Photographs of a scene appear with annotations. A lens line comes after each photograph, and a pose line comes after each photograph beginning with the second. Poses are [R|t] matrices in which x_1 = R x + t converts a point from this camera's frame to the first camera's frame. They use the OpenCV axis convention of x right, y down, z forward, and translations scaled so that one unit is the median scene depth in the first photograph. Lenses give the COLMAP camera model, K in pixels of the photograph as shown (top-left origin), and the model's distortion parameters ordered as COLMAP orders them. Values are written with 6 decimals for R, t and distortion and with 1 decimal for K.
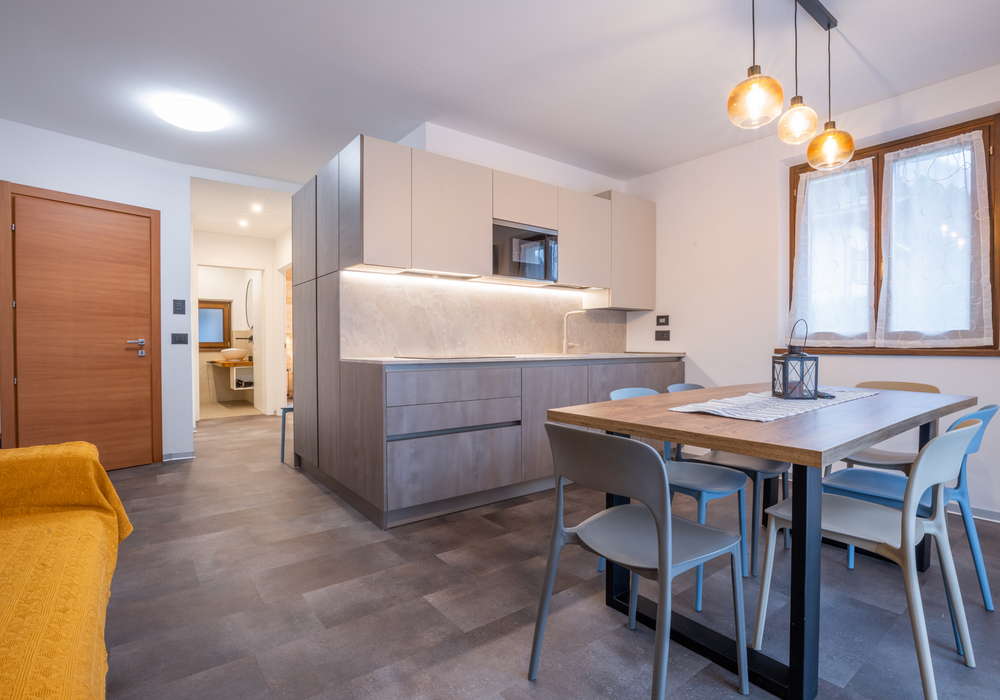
lens RADIAL K [[481.3, 0, 495.3], [0, 481.3, 349.1], [0, 0, 1]] dist [-0.035563, 0.006267]
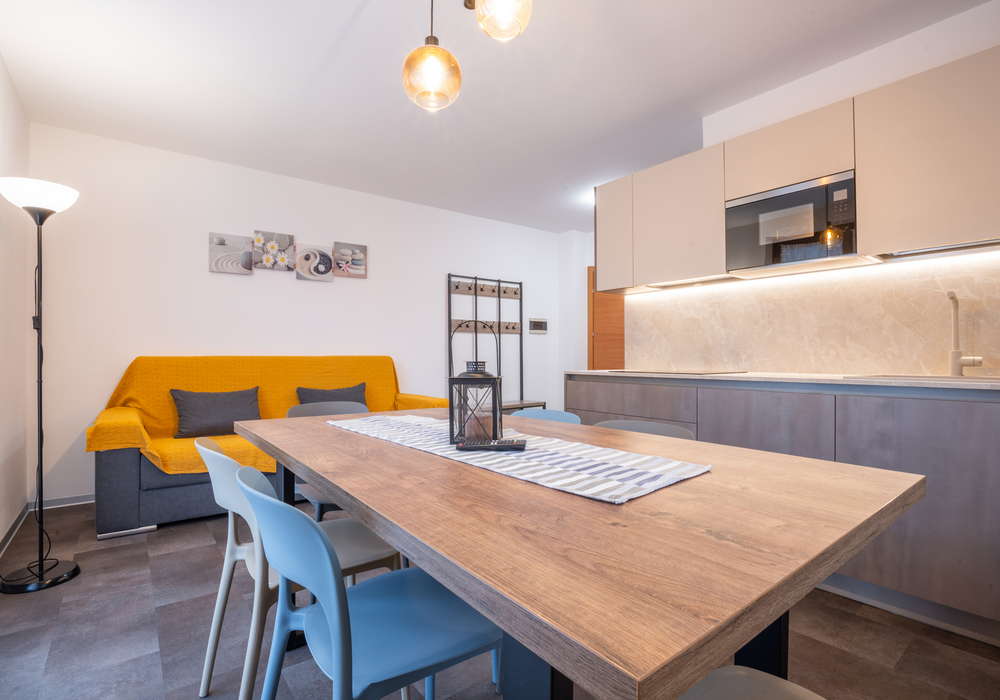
lens RADIAL K [[481.3, 0, 500.9], [0, 481.3, 353.3], [0, 0, 1]] dist [-0.035563, 0.006267]
pose [[0.046256, -0.010018, -0.998879, 0.754478], [-0.014125, 0.999843, -0.010682, -0.004380], [0.998830, 0.014603, 0.046107, 0.576282]]
